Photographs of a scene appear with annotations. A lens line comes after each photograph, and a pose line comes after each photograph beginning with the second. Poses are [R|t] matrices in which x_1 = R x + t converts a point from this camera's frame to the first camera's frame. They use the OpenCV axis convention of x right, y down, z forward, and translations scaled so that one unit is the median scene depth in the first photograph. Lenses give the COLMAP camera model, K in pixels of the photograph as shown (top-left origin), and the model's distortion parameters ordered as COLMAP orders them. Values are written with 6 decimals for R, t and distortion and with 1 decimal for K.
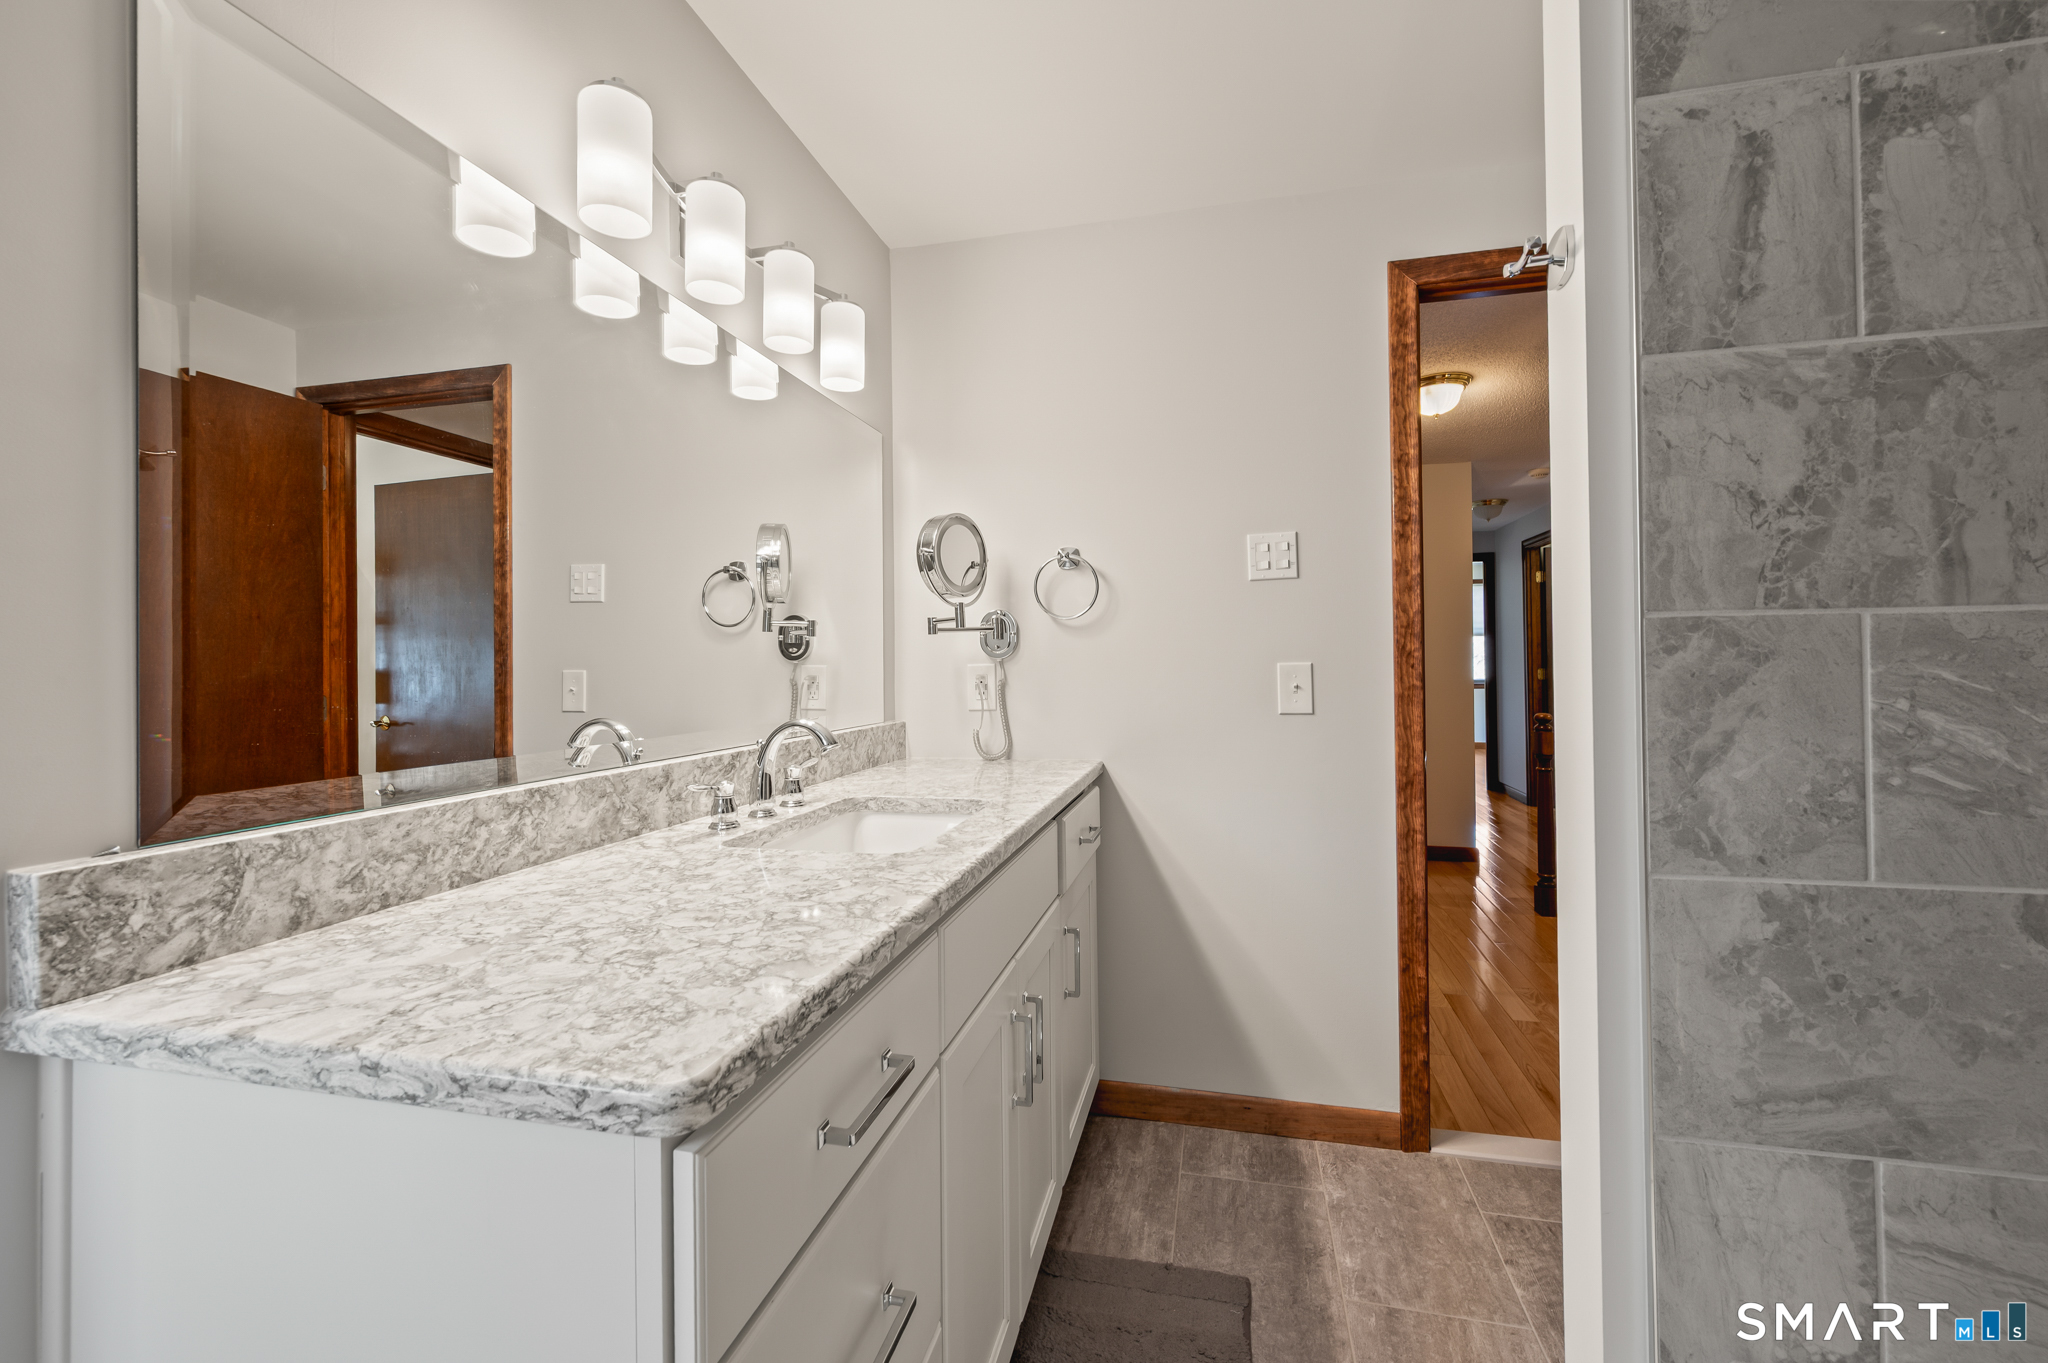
lens RADIAL K [[826.0, 0, 1048.0], [0, 826.0, 660.7], [0, 0, 1]] dist [-0.000901, -0.000438]
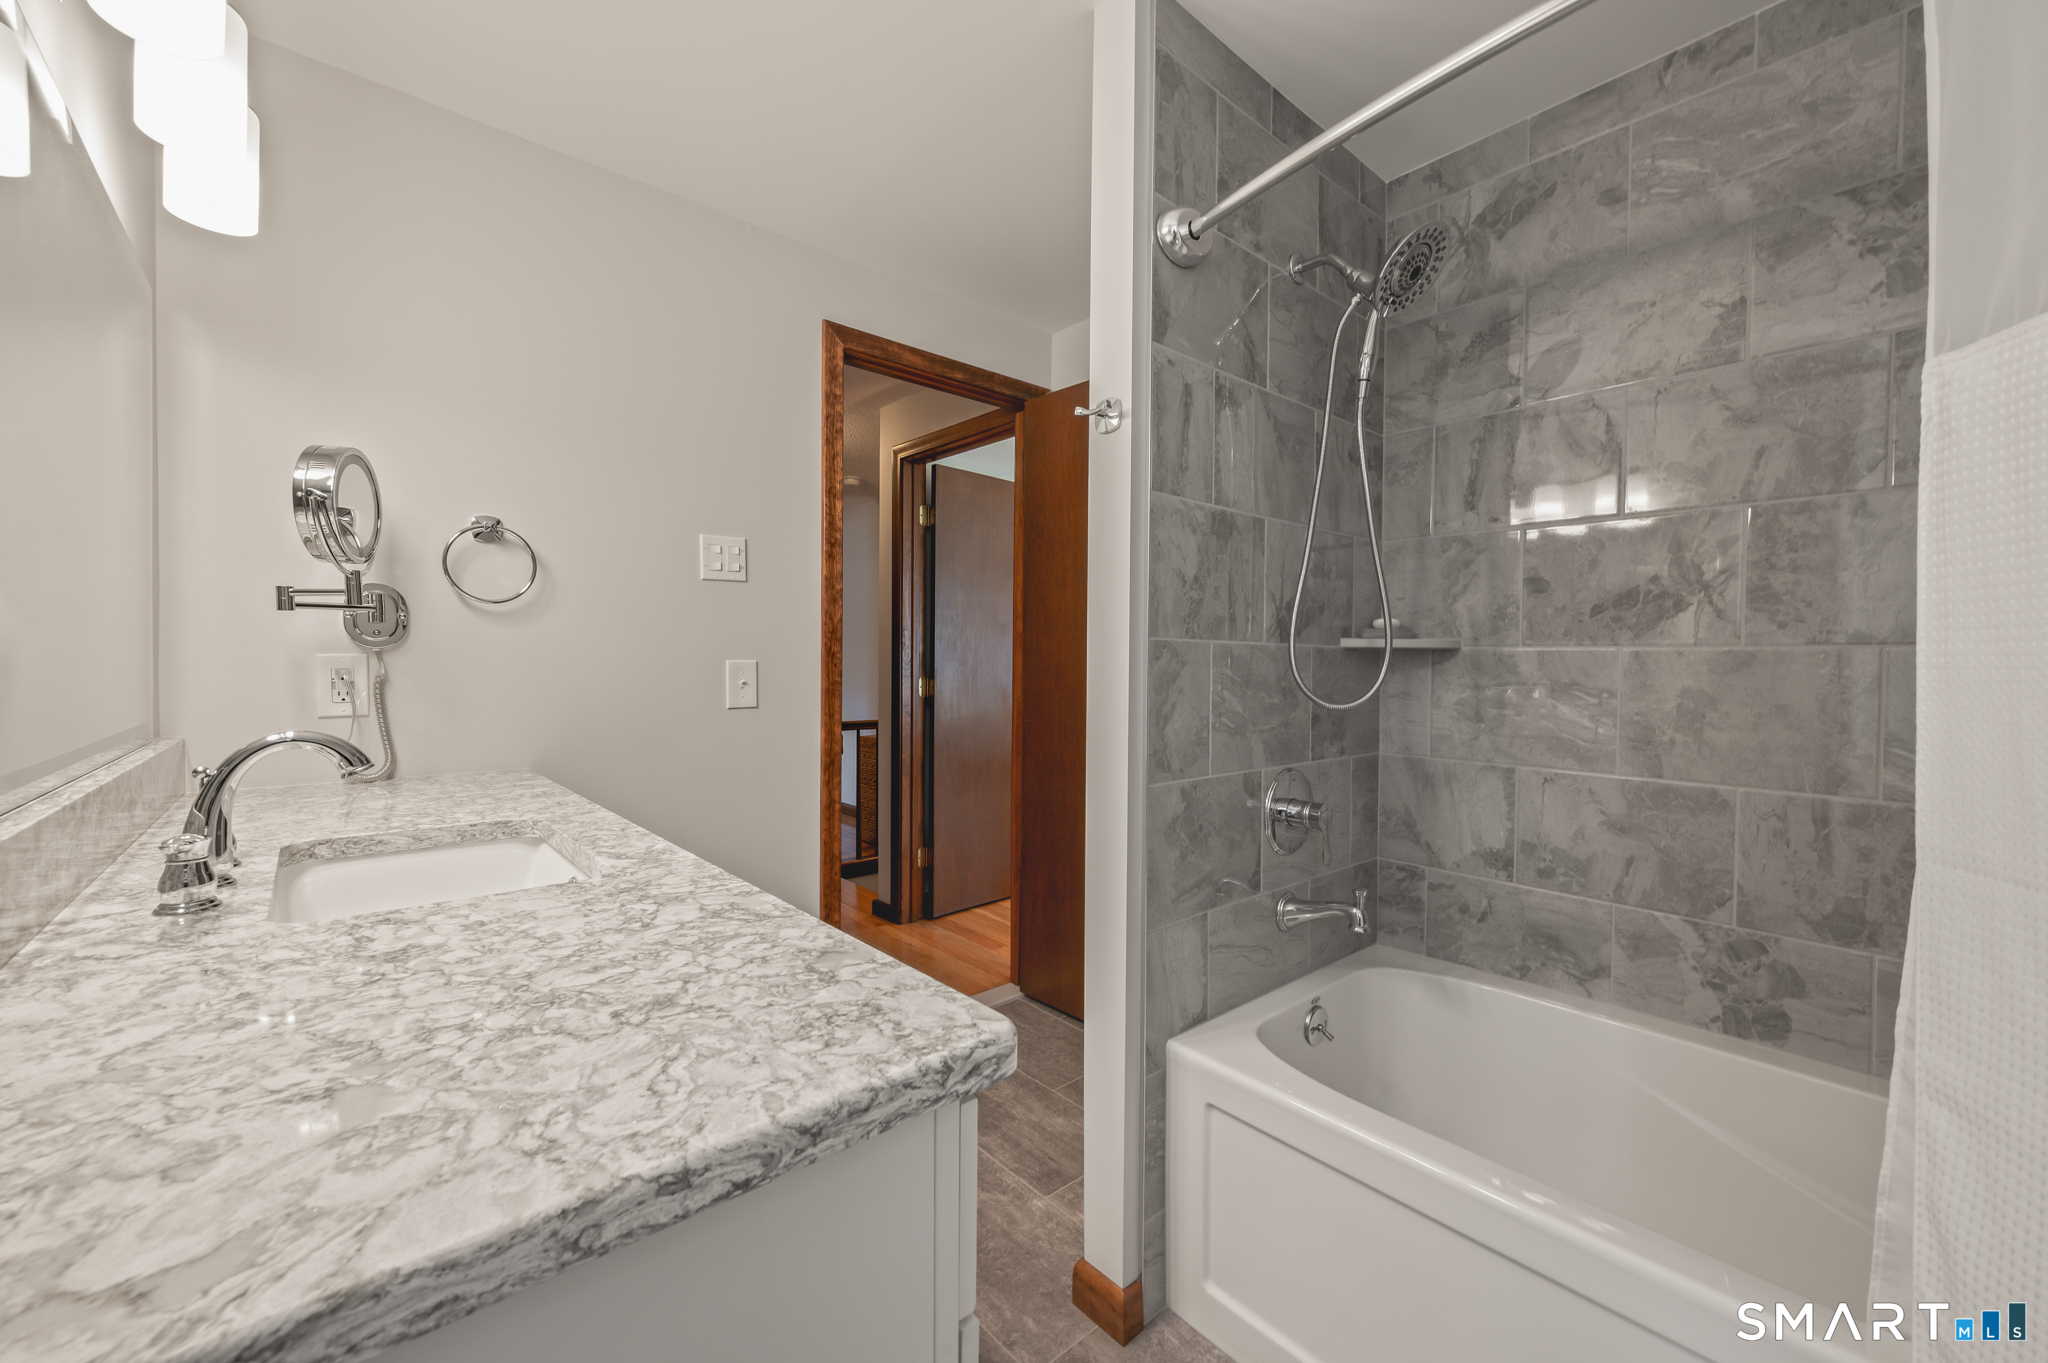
lens RADIAL K [[807.3, 0, 1028.1], [0, 807.3, 679.3], [0, 0, 1]] dist [-0.001584, 0.000284]
pose [[0.574767, 0.000124, 0.818317, -0.921319], [-0.018978, 0.999733, 0.013177, 0.015621], [-0.818097, -0.023104, 0.574616, 0.243869]]
